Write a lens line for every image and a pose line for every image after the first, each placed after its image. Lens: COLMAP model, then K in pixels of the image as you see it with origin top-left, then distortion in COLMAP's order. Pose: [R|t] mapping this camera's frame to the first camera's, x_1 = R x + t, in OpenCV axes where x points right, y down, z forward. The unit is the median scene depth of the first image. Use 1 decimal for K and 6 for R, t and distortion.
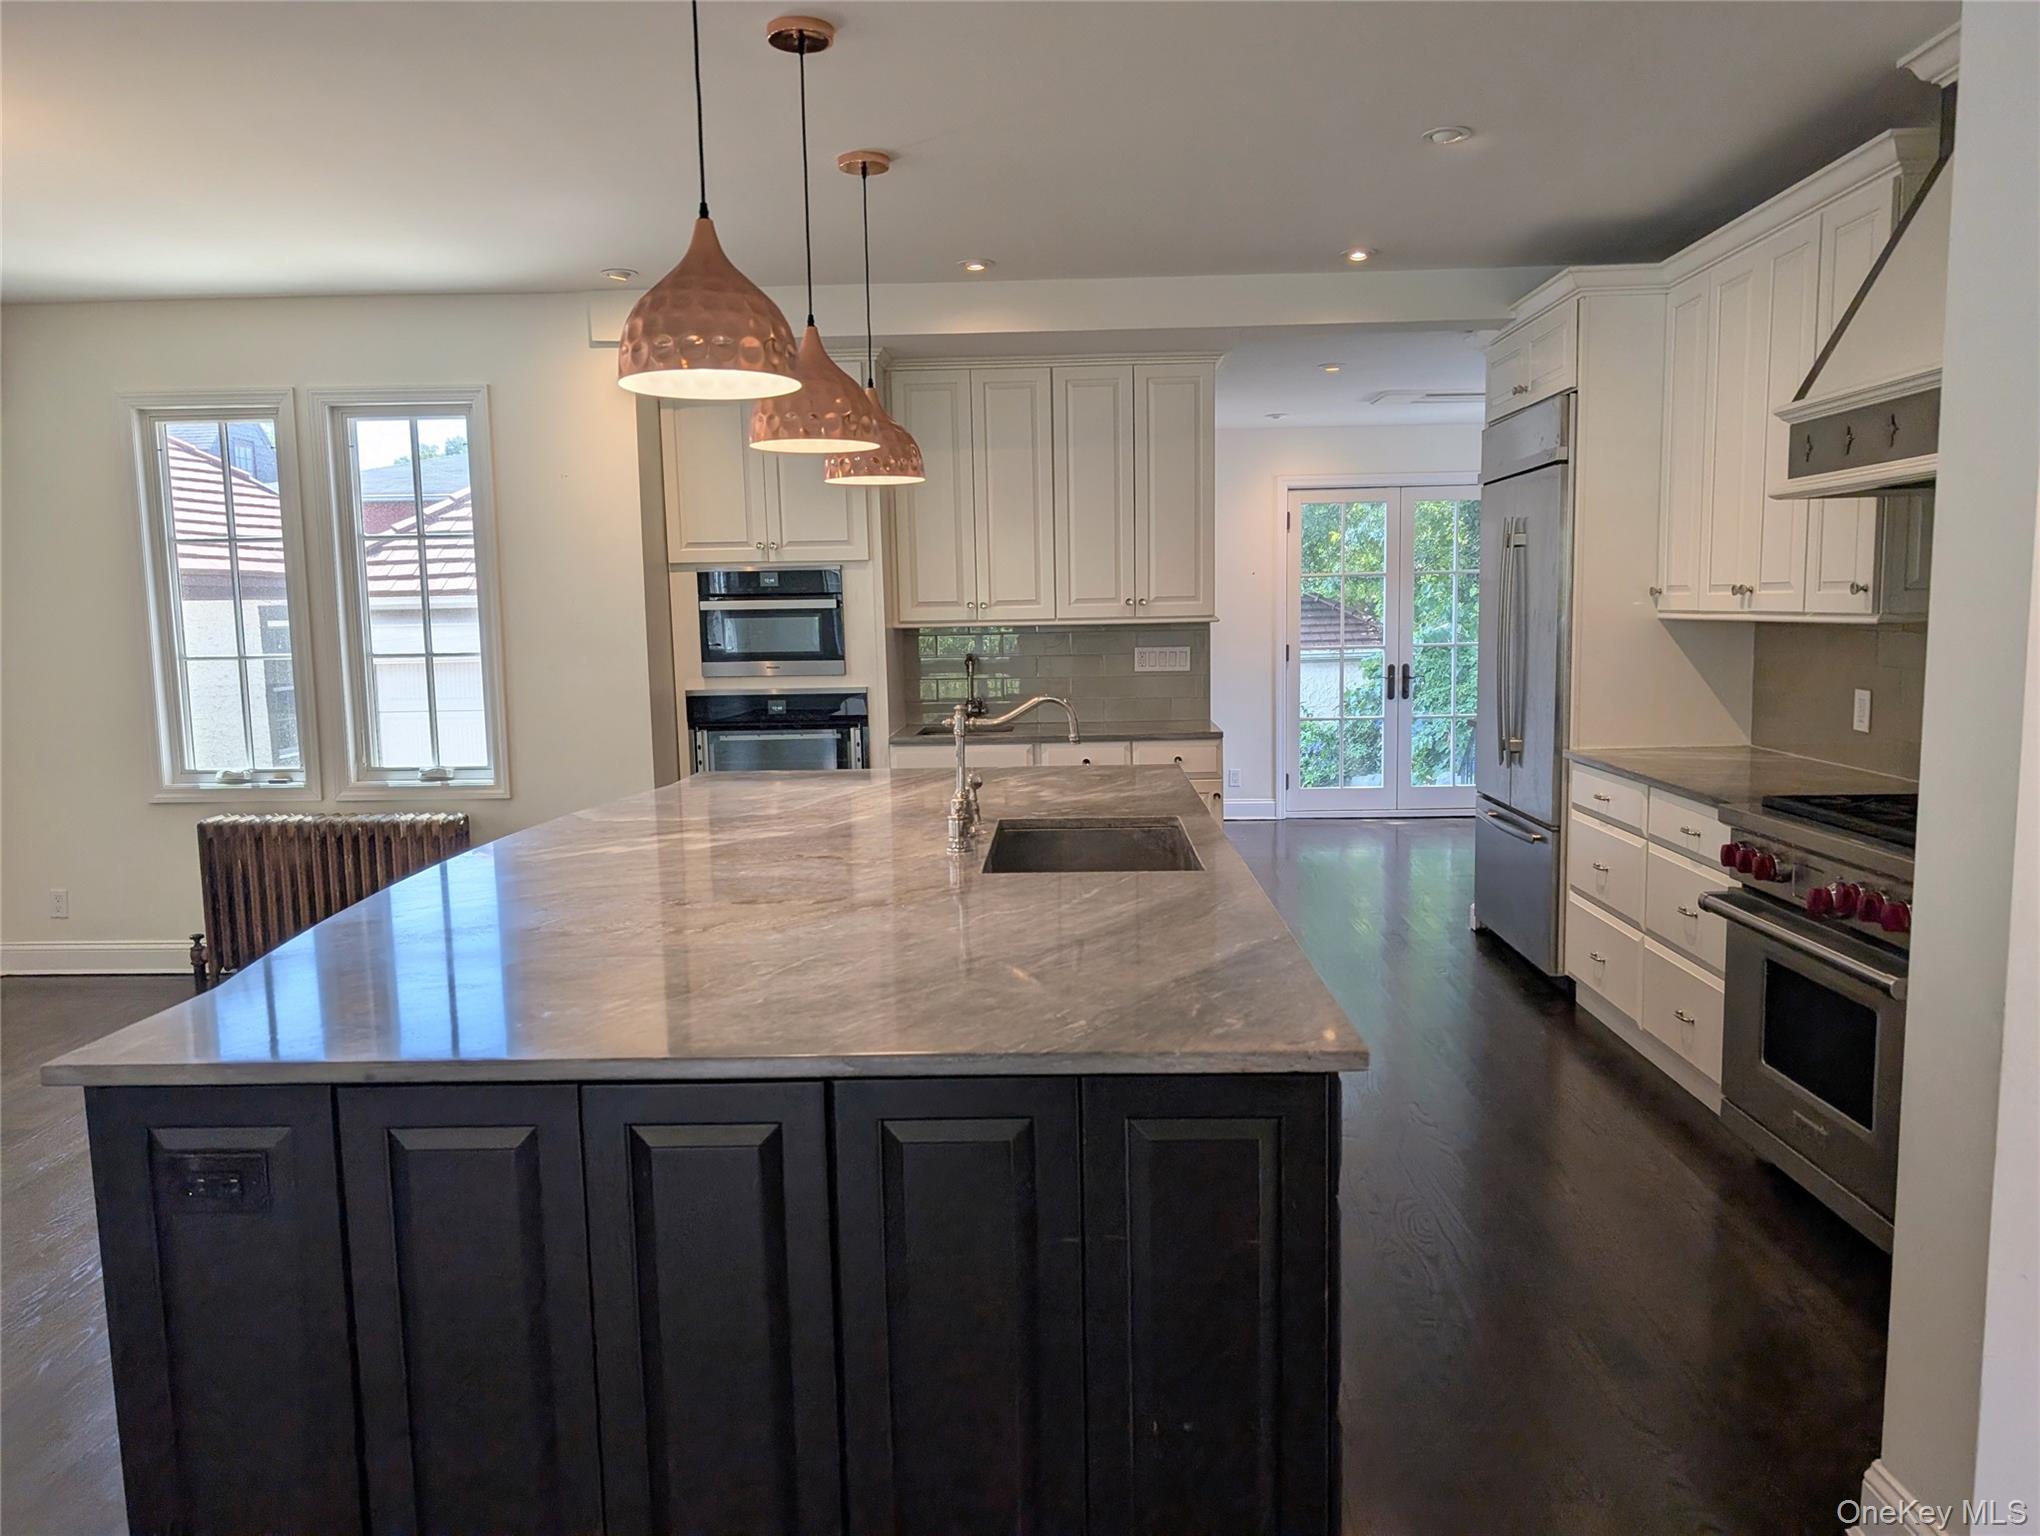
lens RADIAL K [[1494.2, 0, 1020.0], [0, 1494.2, 768.0], [0, 0, 1]] dist [-0.007128, -0.004985]
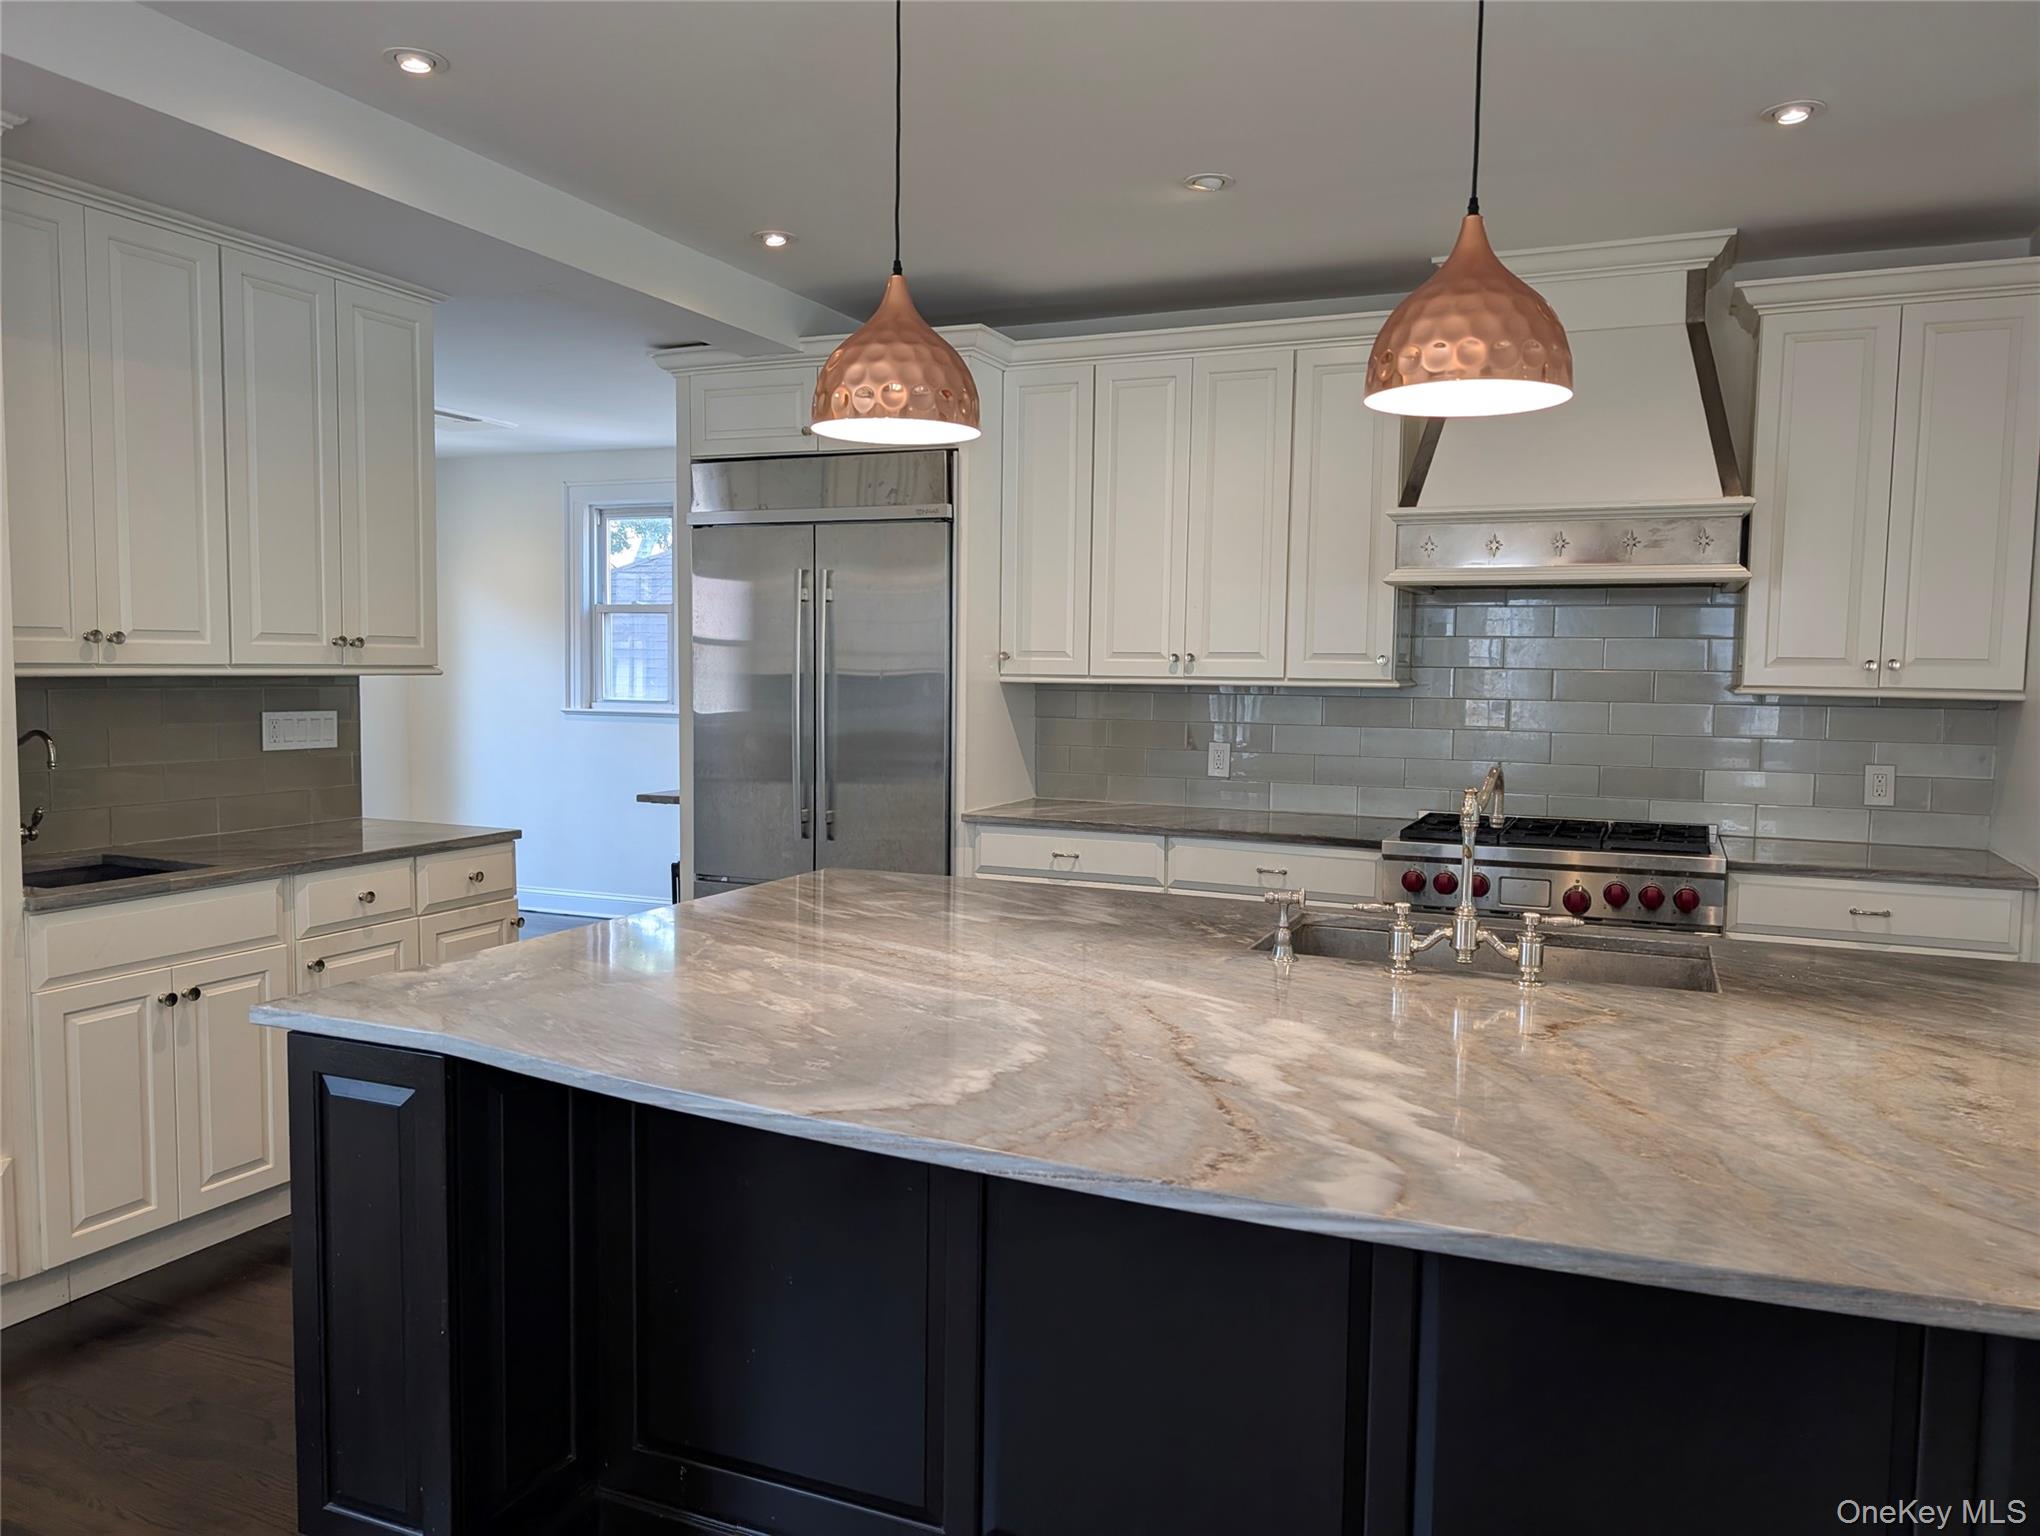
lens RADIAL K [[1494.2, 0, 1020.0], [0, 1494.2, 768.0], [0, 0, 1]] dist [-0.007128, -0.004985]
pose [[0.368384, -0.044948, 0.928586, -0.444920], [0.079719, 0.996679, 0.016619, -0.047592], [-0.926249, 0.067904, 0.370744, 0.526101]]
